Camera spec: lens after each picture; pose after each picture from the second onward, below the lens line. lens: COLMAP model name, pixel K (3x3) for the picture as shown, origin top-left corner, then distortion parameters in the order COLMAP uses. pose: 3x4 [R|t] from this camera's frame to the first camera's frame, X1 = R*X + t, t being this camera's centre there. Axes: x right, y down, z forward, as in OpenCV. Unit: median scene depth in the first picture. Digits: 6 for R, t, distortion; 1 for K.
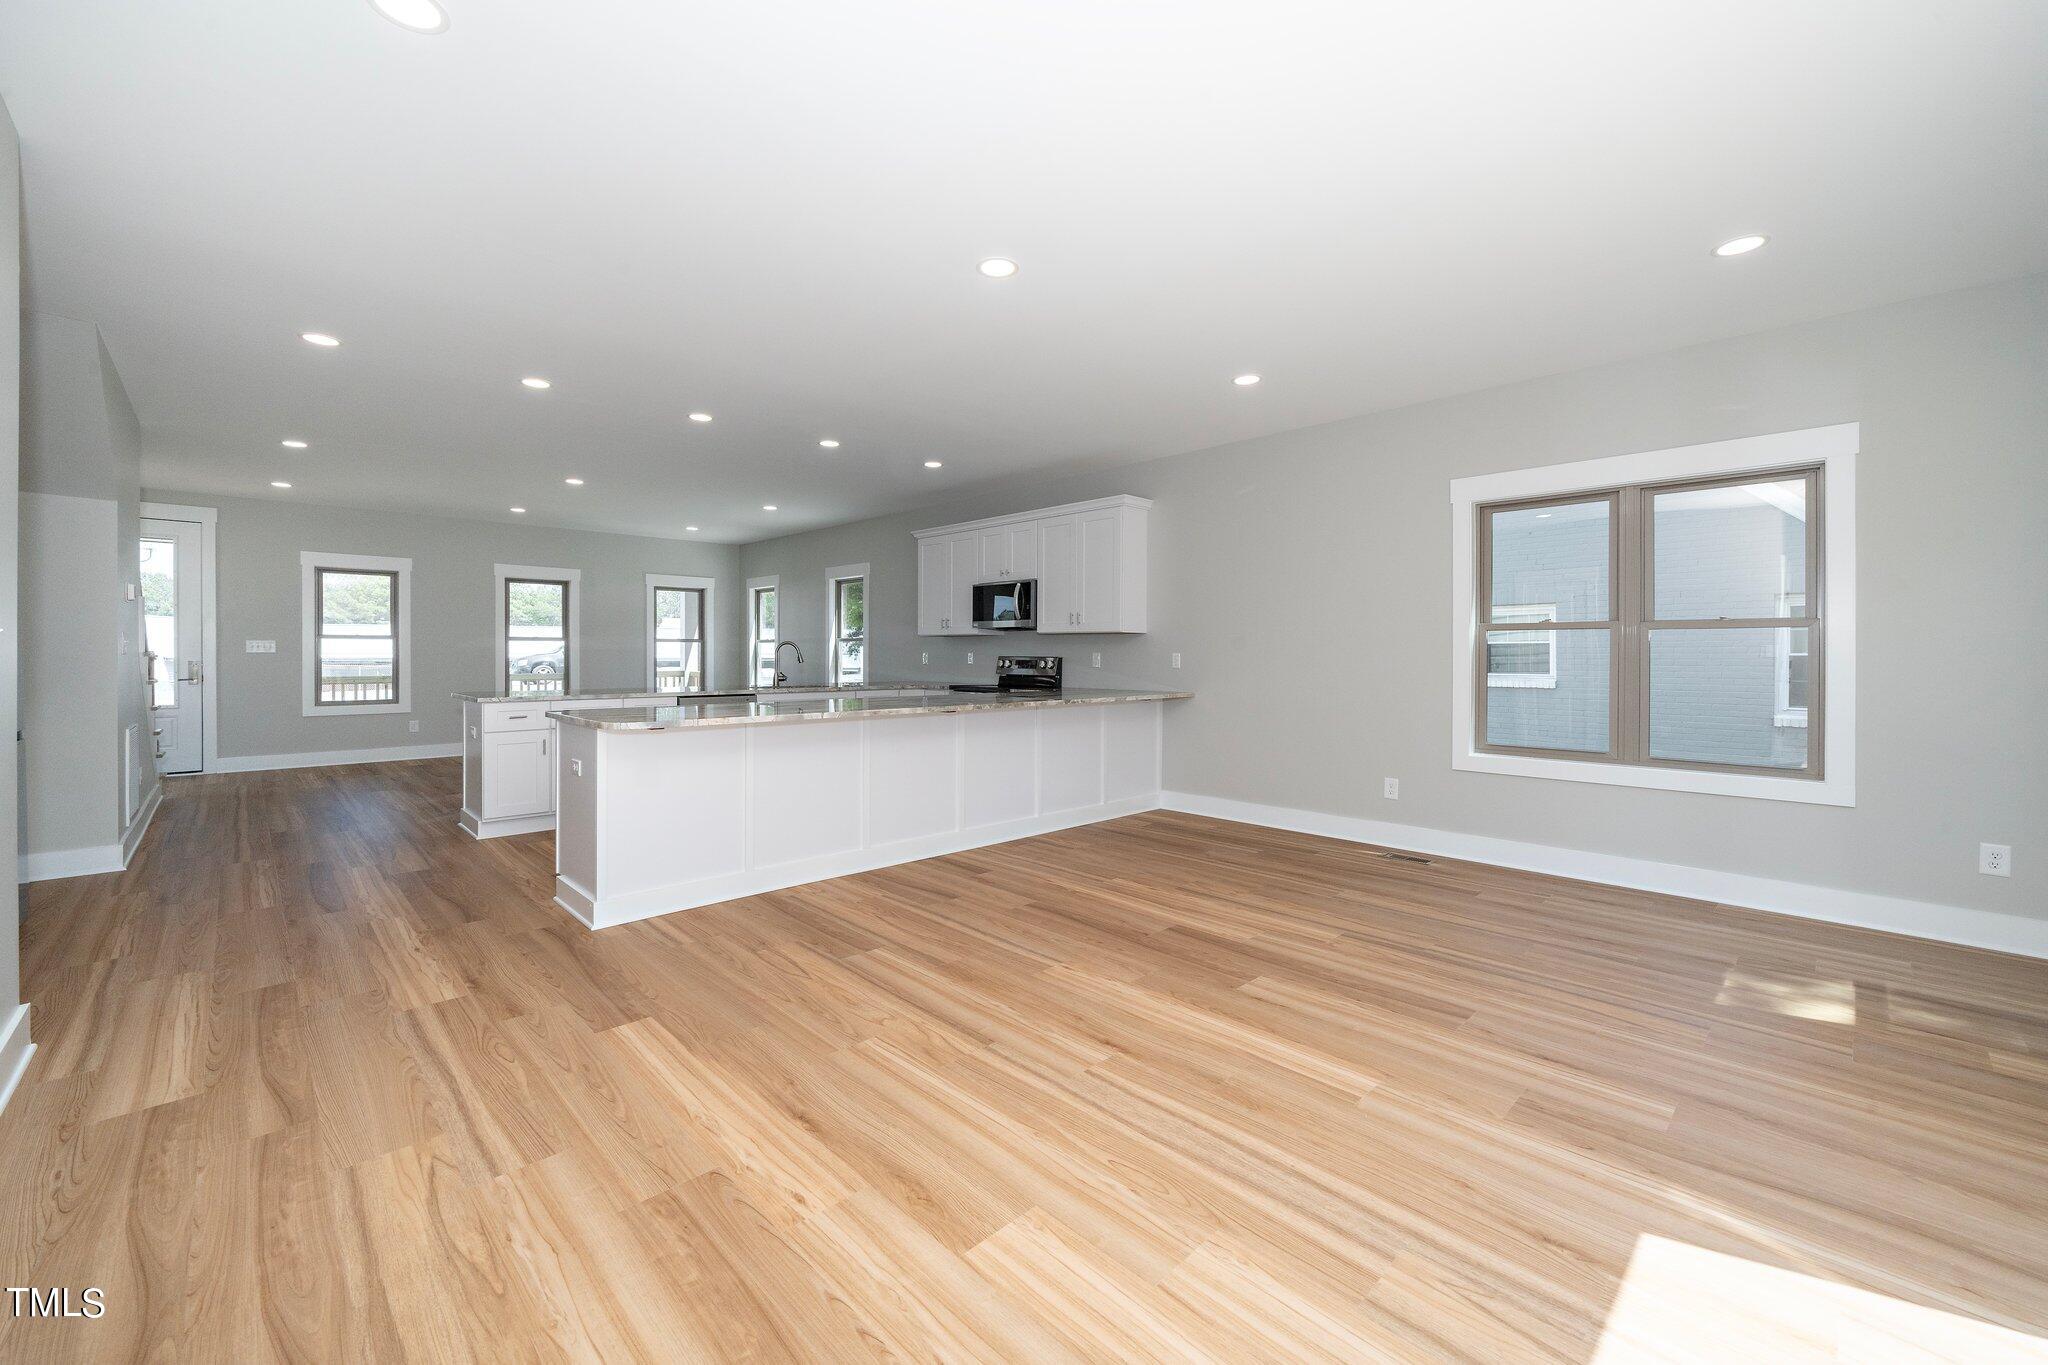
lens RADIAL K [[804.1, 0, 1029.6], [0, 804.1, 658.1], [0, 0, 1]] dist [-0.006744, 0.000061]
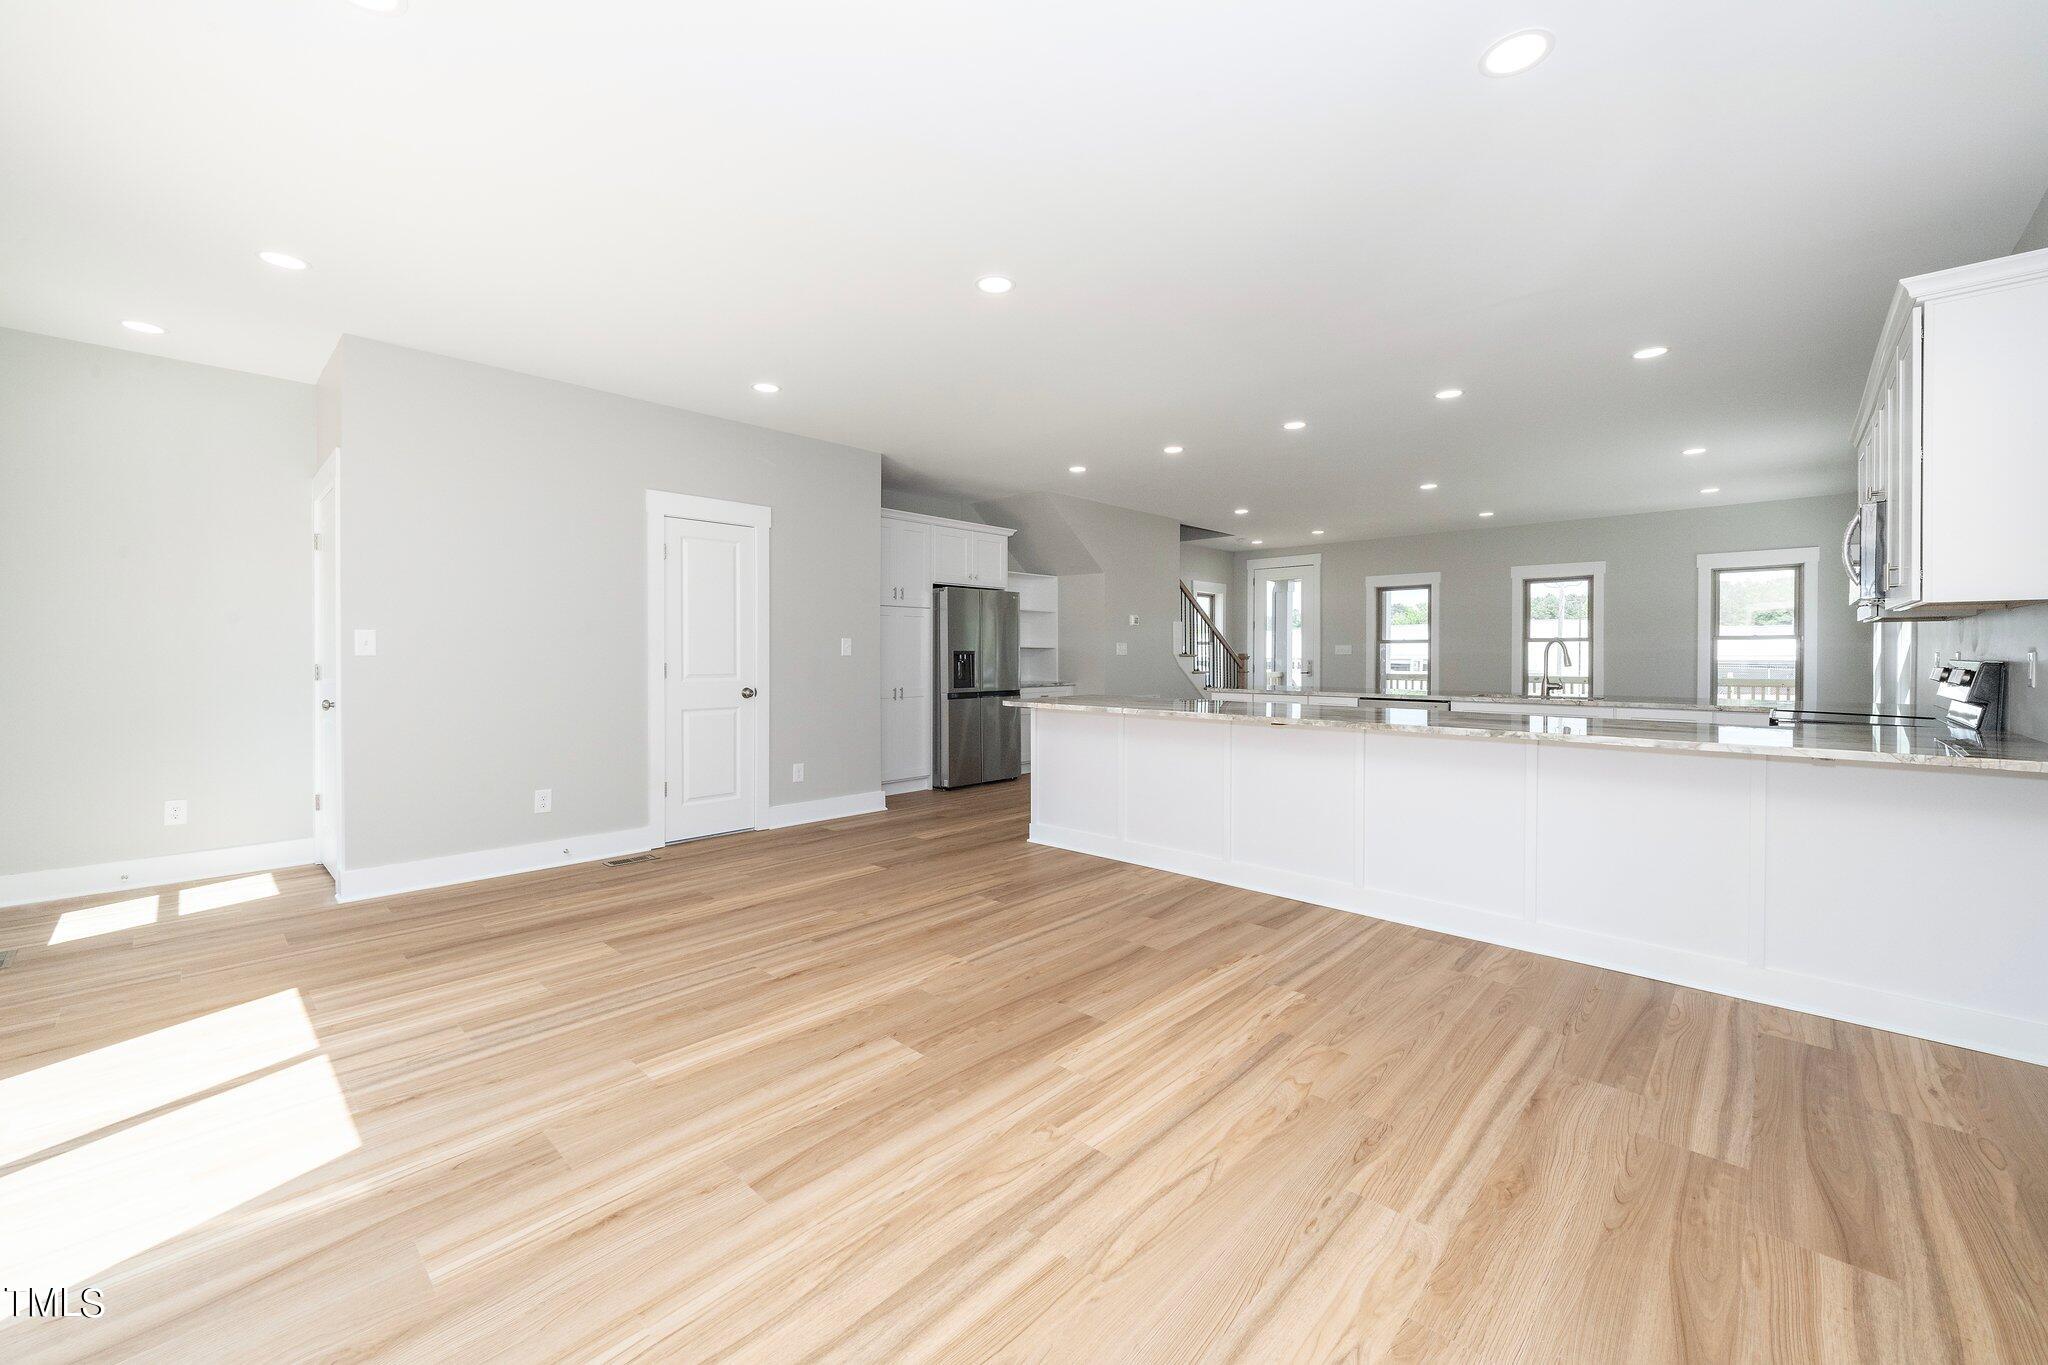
lens RADIAL K [[819.5, 0, 1016.5], [0, 819.5, 654.6], [0, 0, 1]] dist [0.001023, 0.000342]
pose [[0.034221, -0.001266, -0.999413, 1.003271], [-0.005279, 0.999985, -0.001448, -0.003856], [0.999400, 0.005326, 0.034214, 0.959538]]
